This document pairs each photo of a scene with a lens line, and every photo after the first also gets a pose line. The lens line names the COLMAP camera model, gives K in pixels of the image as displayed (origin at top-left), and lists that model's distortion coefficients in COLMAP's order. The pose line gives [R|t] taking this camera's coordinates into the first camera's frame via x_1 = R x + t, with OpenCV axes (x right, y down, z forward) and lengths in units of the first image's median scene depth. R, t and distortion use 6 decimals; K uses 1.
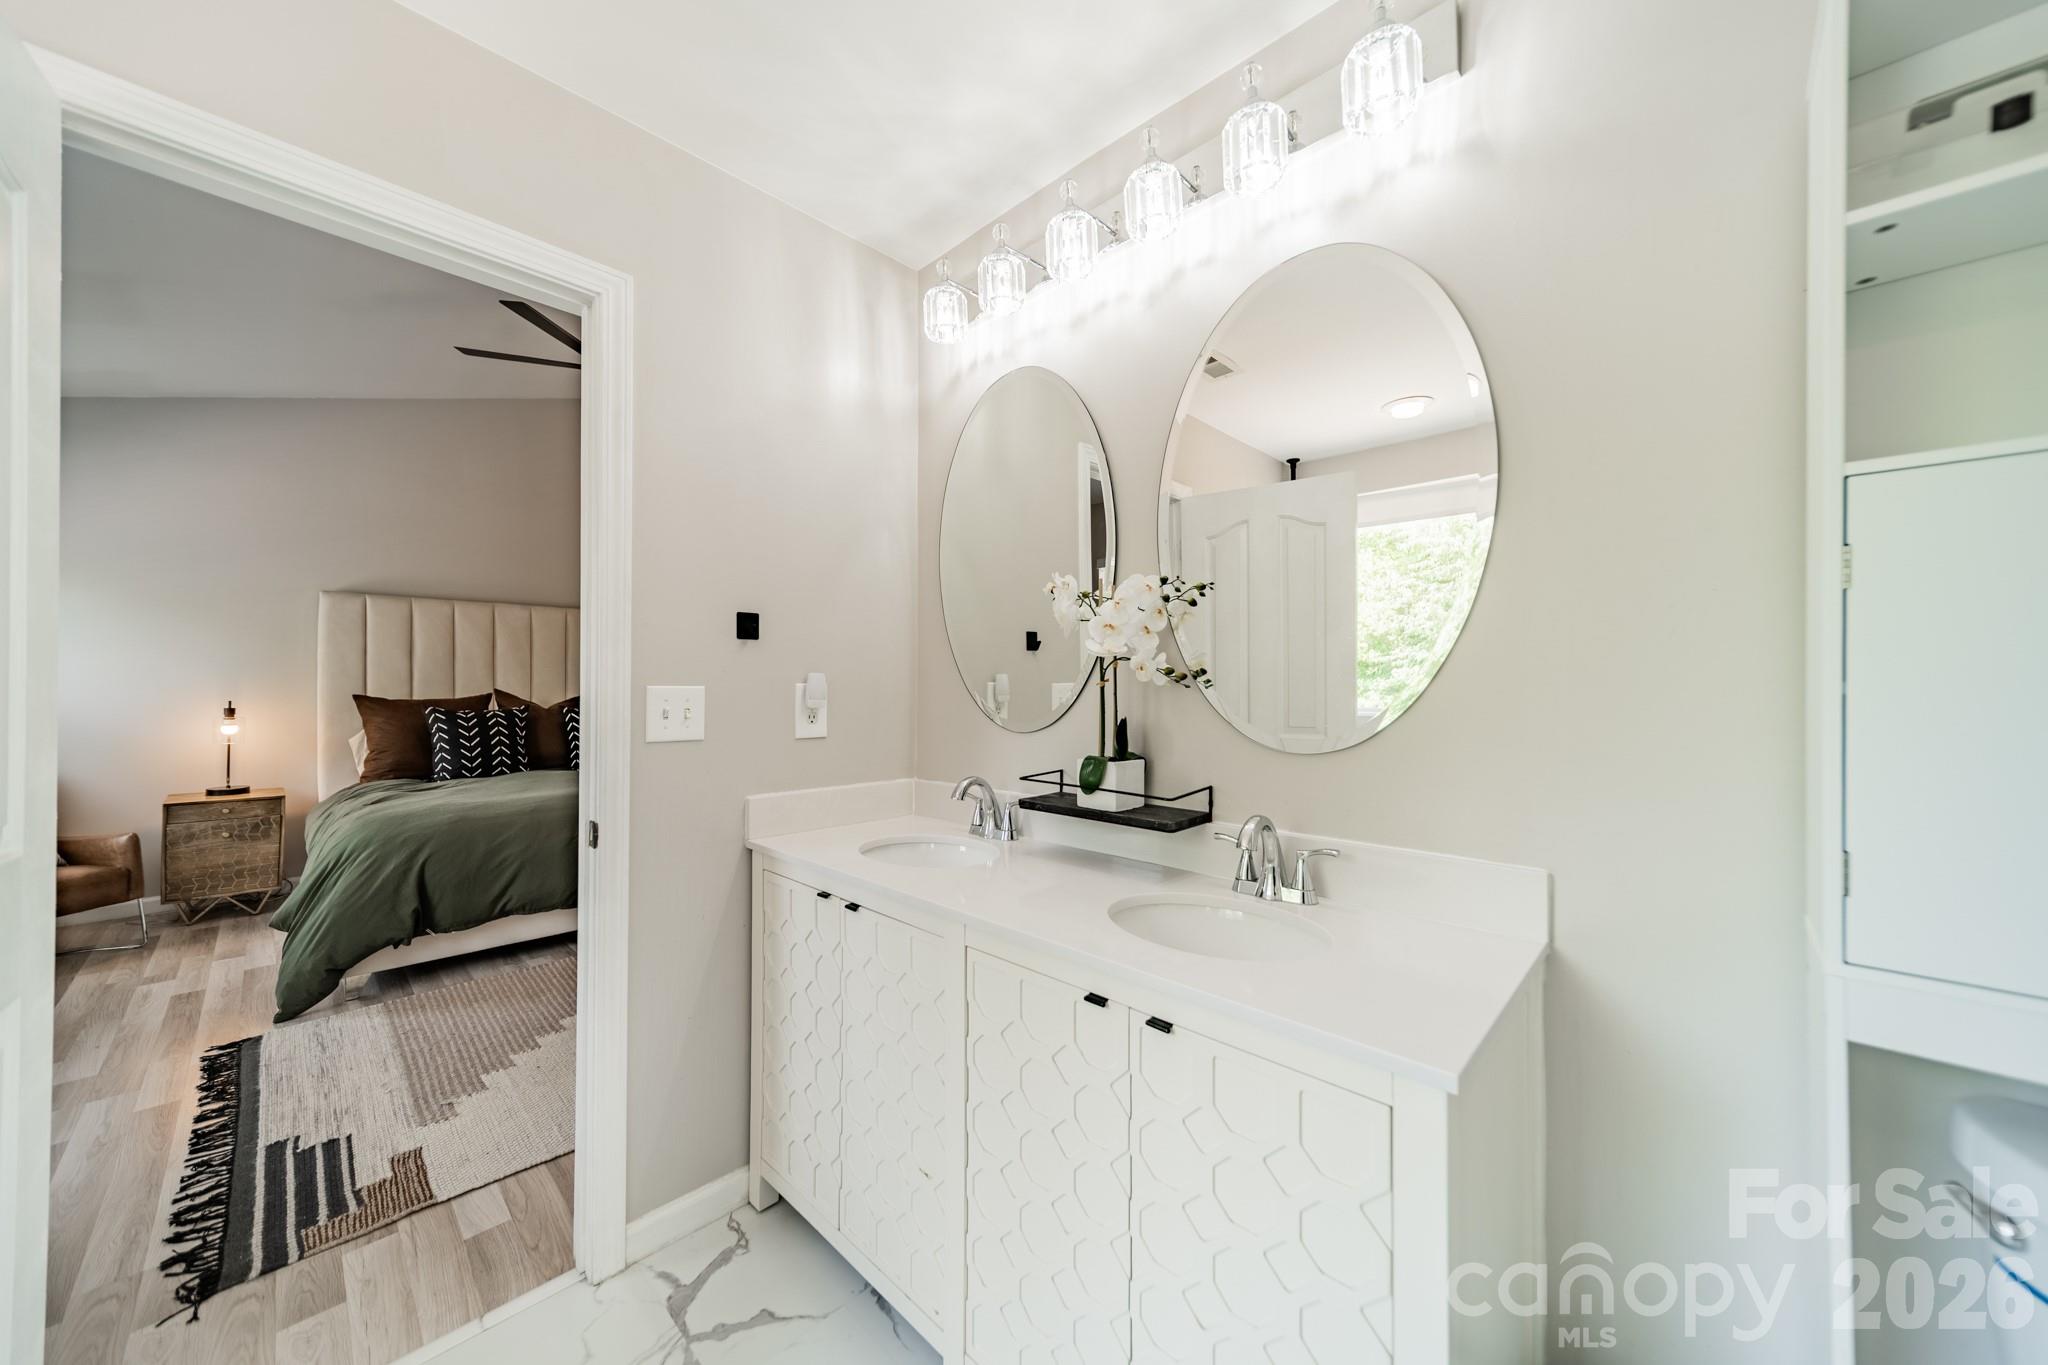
lens RADIAL K [[709.5, 0, 1031.8], [0, 709.5, 691.5], [0, 0, 1]] dist [-0.006330, -0.000077]
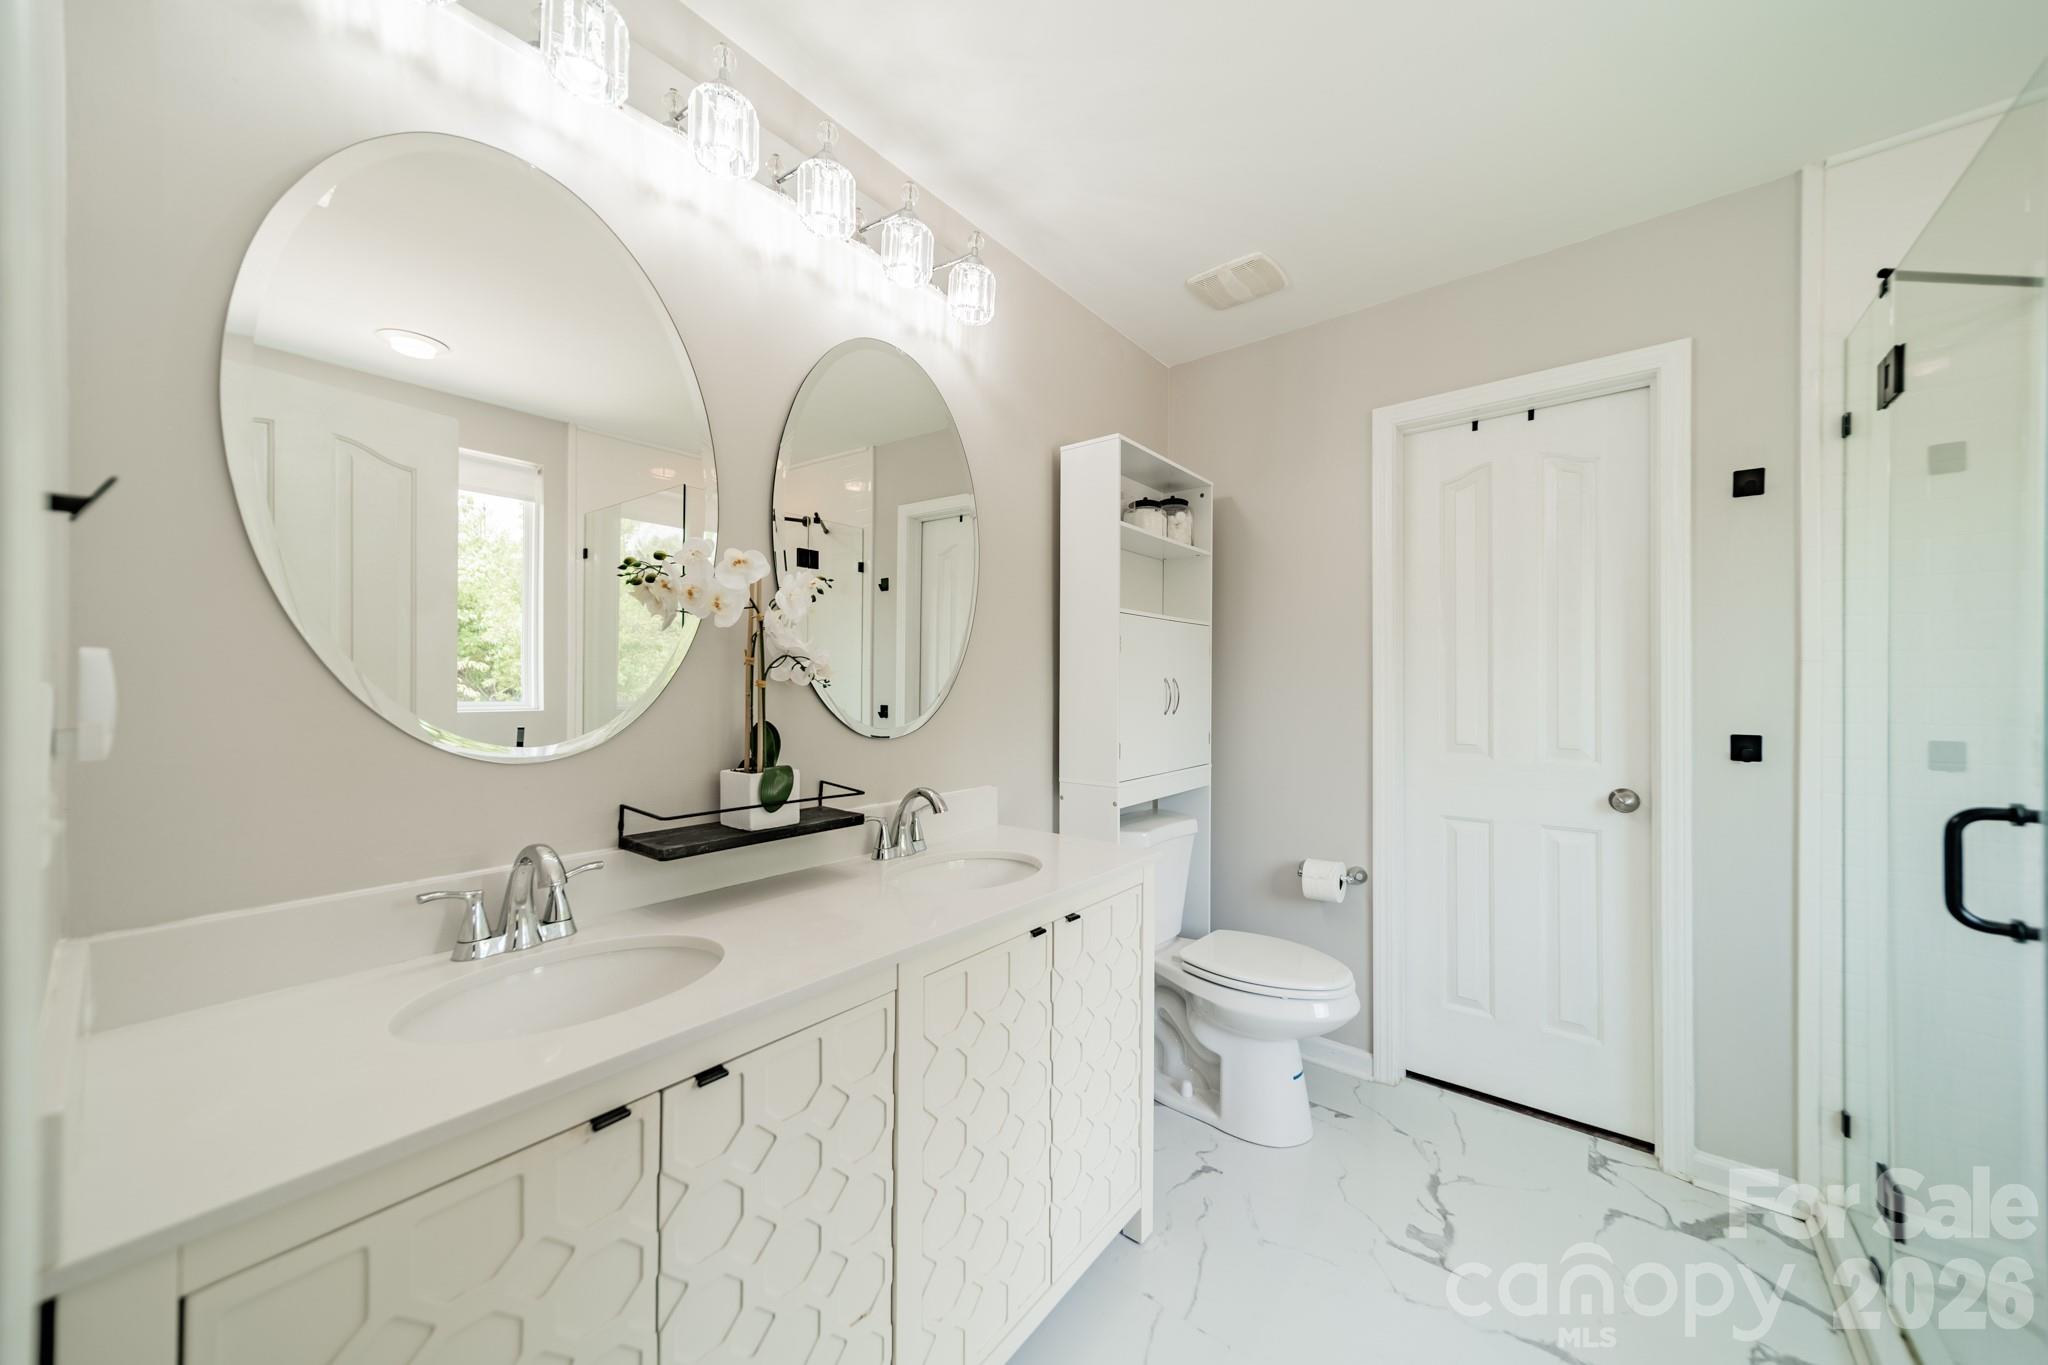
lens RADIAL K [[723.5, 0, 1027.6], [0, 723.5, 683.6], [0, 0, 1]] dist [0.008540, -0.000016]
pose [[-0.078699, -0.002596, 0.996895, -0.852062], [0.001676, 0.999995, 0.002736, -0.013685], [-0.996897, 0.001886, -0.078694, 0.784857]]
